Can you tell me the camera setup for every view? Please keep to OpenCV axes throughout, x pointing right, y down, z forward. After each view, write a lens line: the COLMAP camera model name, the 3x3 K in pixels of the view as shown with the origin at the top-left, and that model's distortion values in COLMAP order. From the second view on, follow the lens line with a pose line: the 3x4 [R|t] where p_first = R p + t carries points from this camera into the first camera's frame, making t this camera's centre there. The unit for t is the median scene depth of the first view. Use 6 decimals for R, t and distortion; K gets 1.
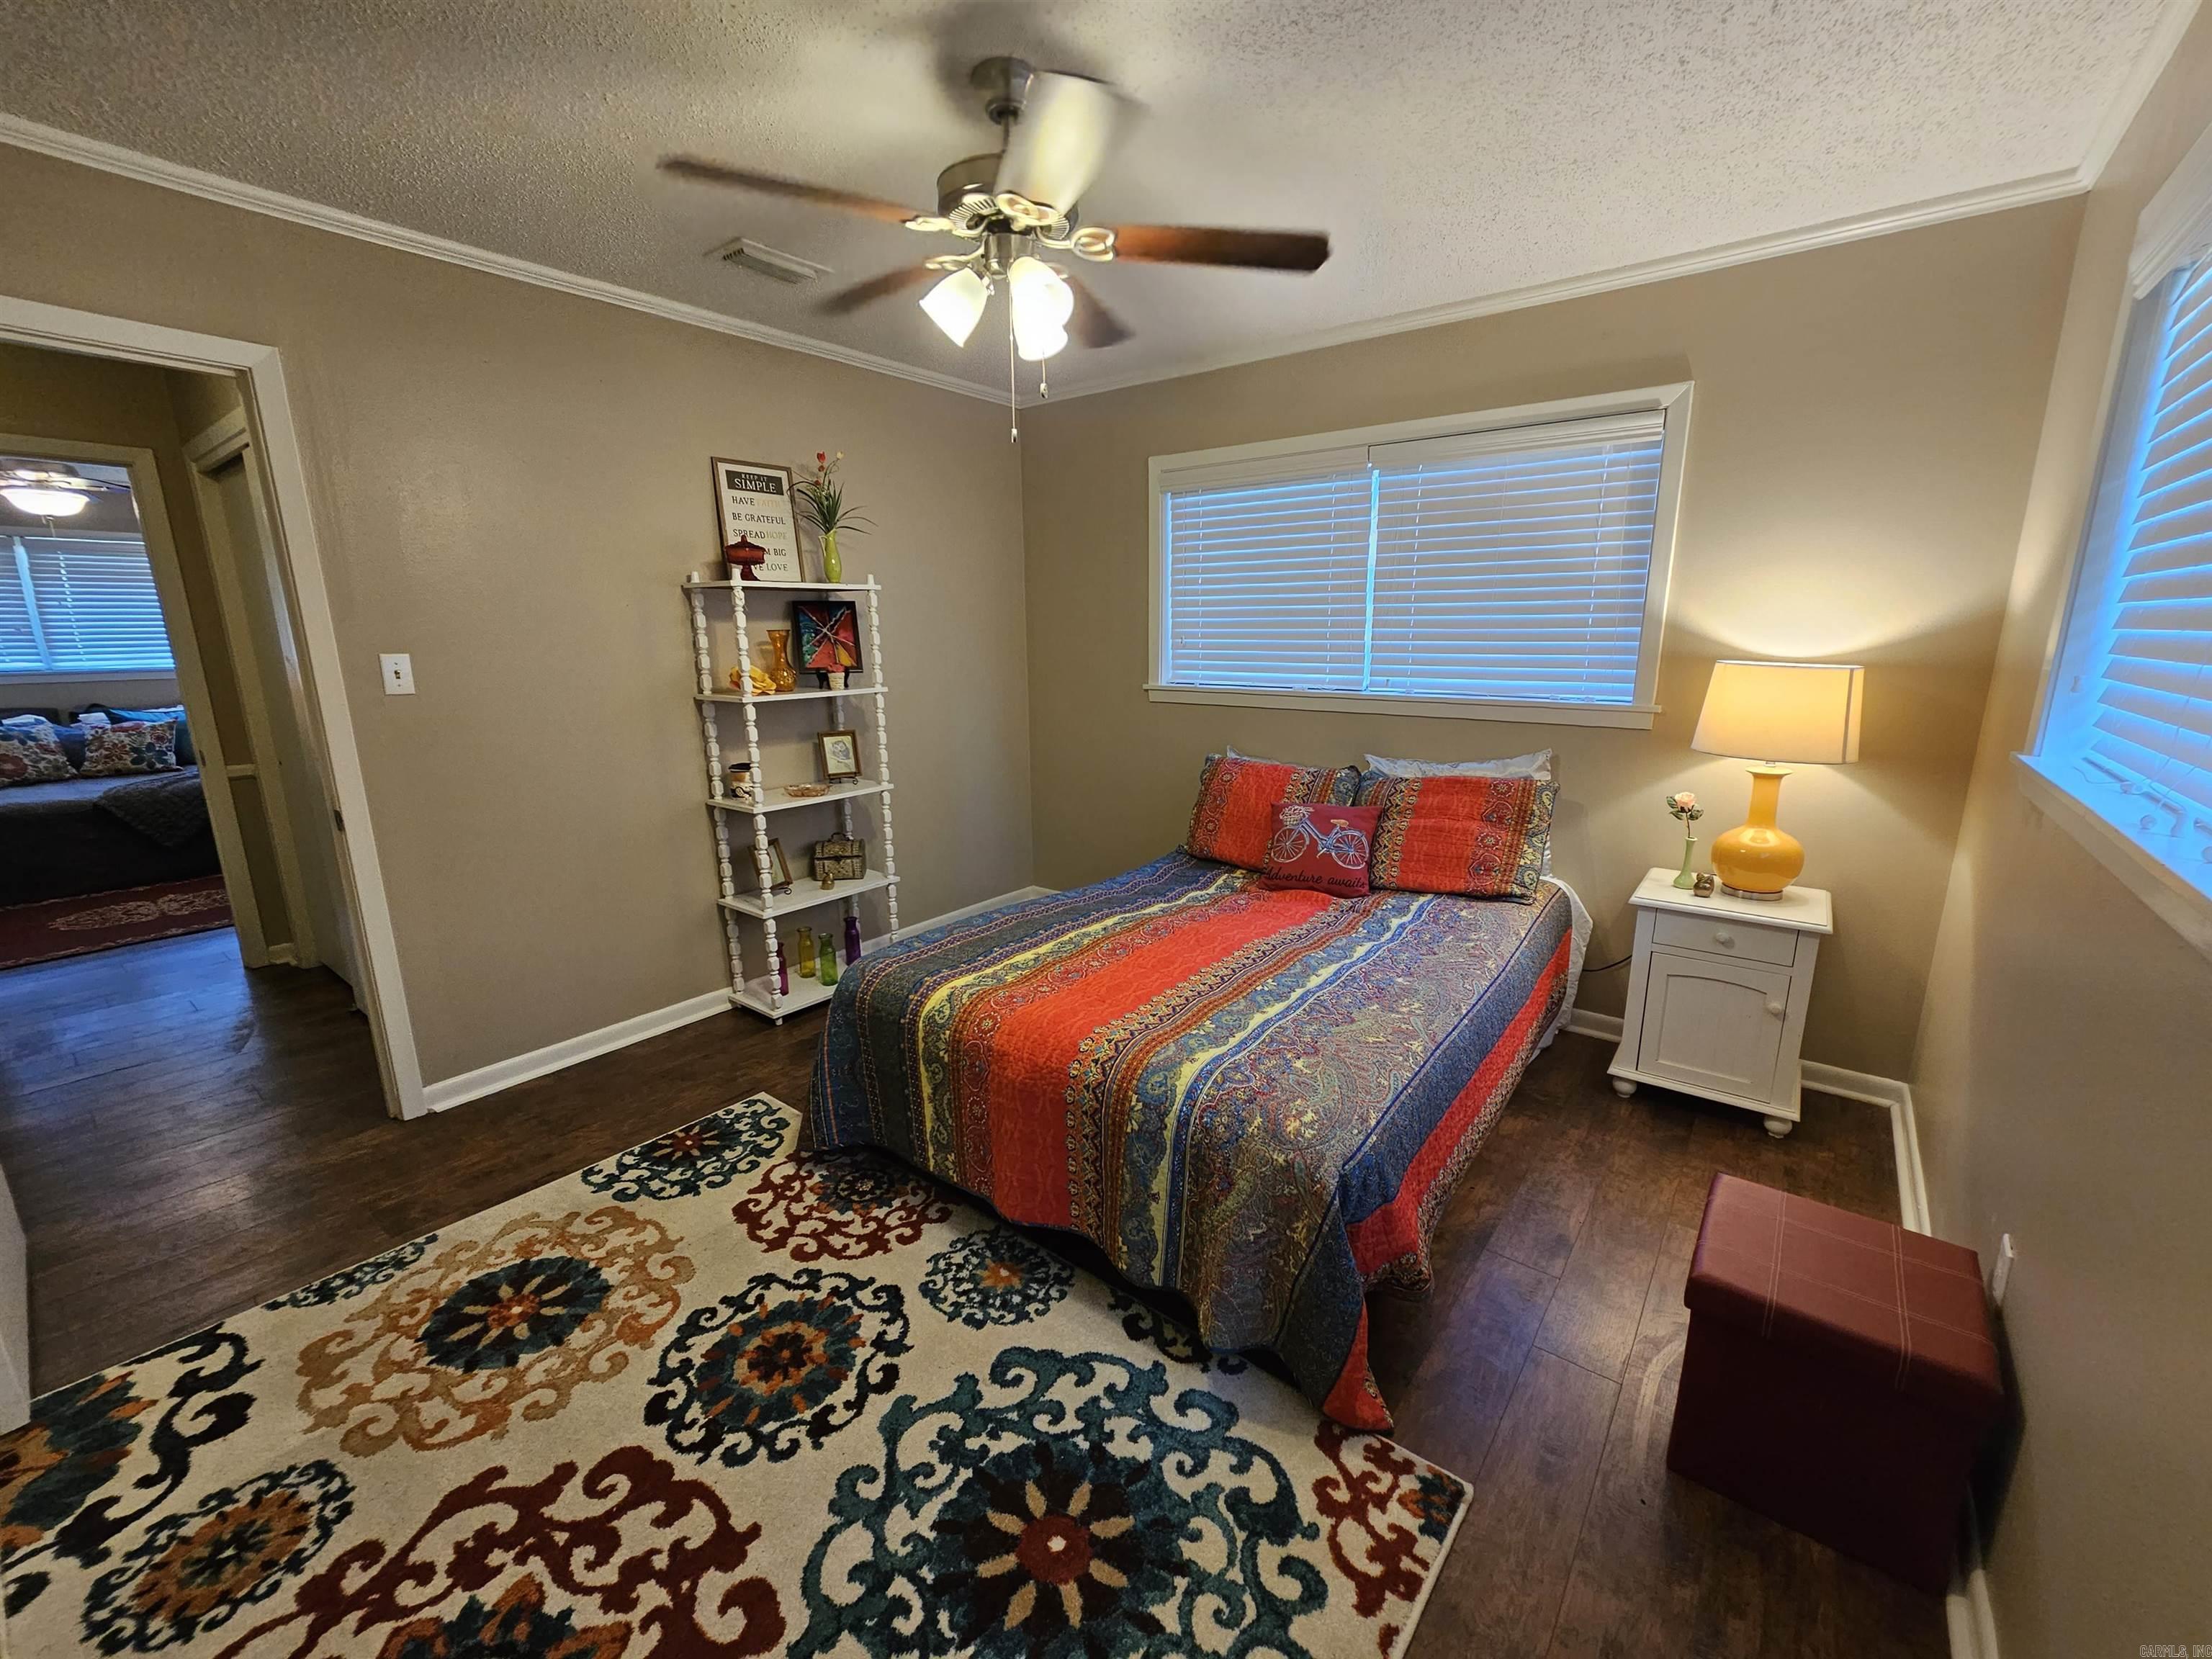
lens RADIAL K [[902.2, 0, 1113.7], [0, 902.2, 834.8], [0, 0, 1]] dist [-0.001041, -0.000870]
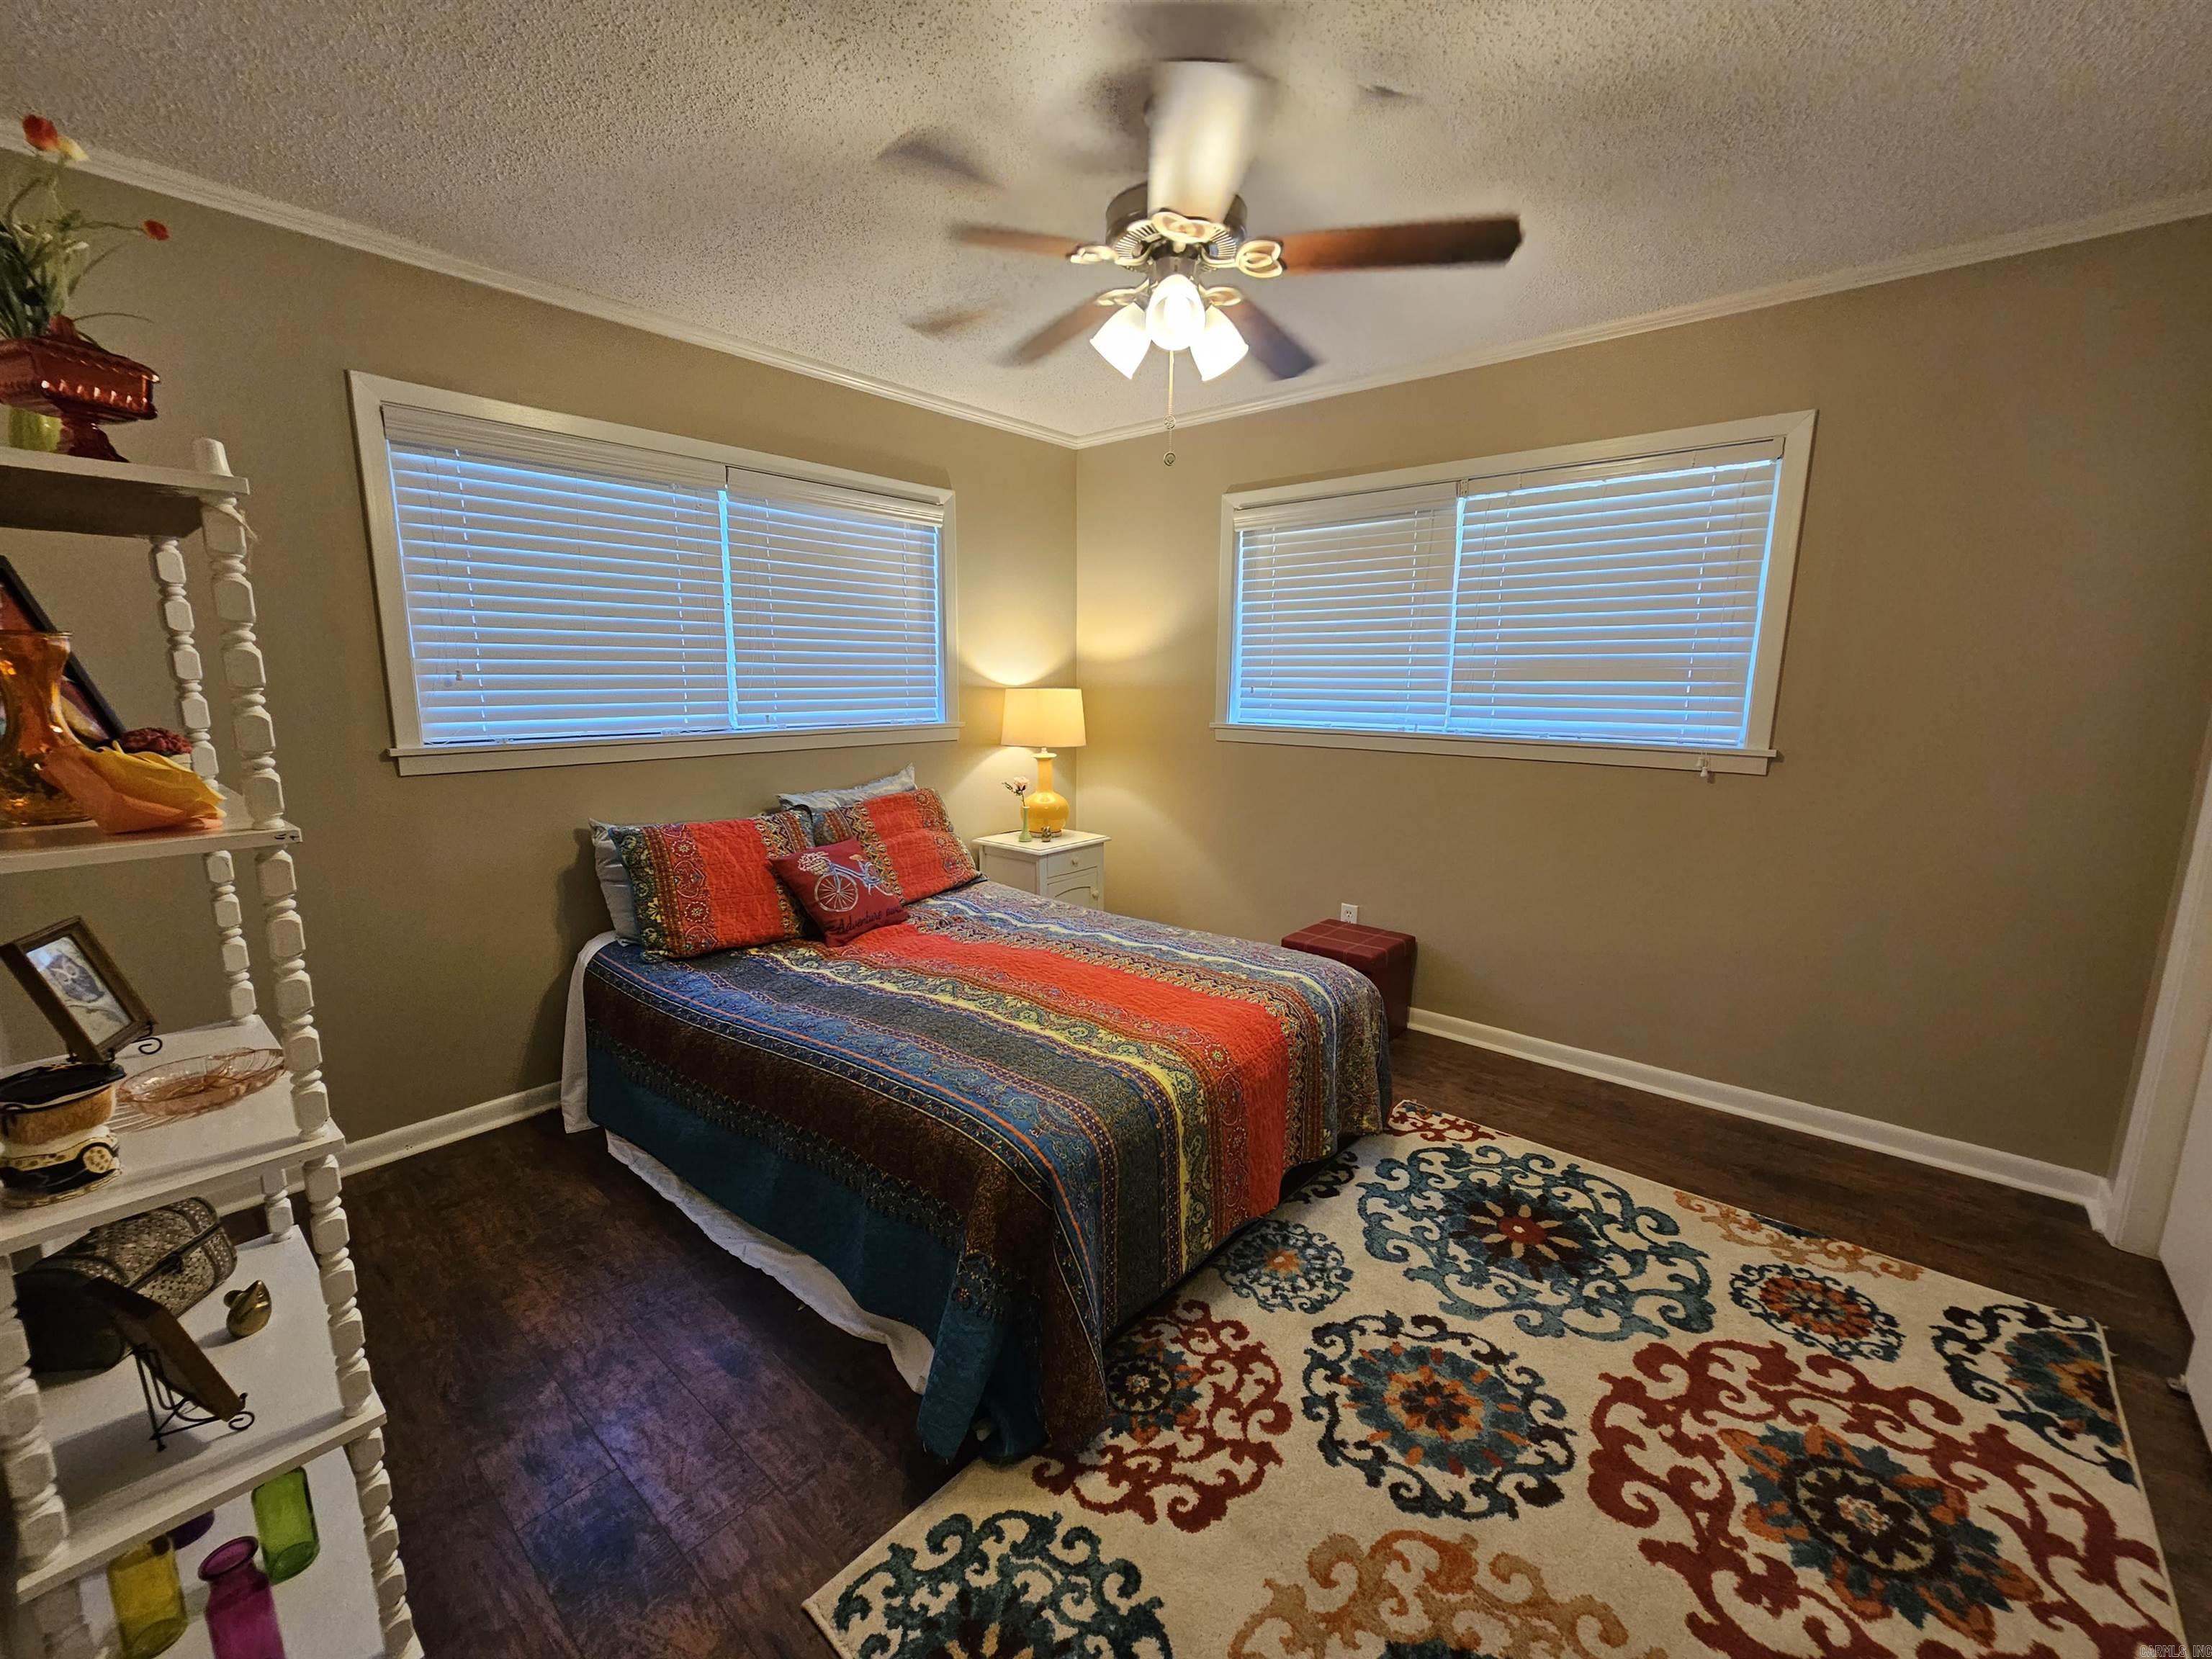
lens RADIAL K [[902.2, 0, 1103.8], [0, 902.2, 839.7], [0, 0, 1]] dist [-0.001041, -0.000870]
pose [[0.052296, -0.172394, 0.983639, -1.243616], [0.219346, 0.962916, 0.157101, -0.227064], [-0.974245, 0.207542, 0.088171, 1.151762]]
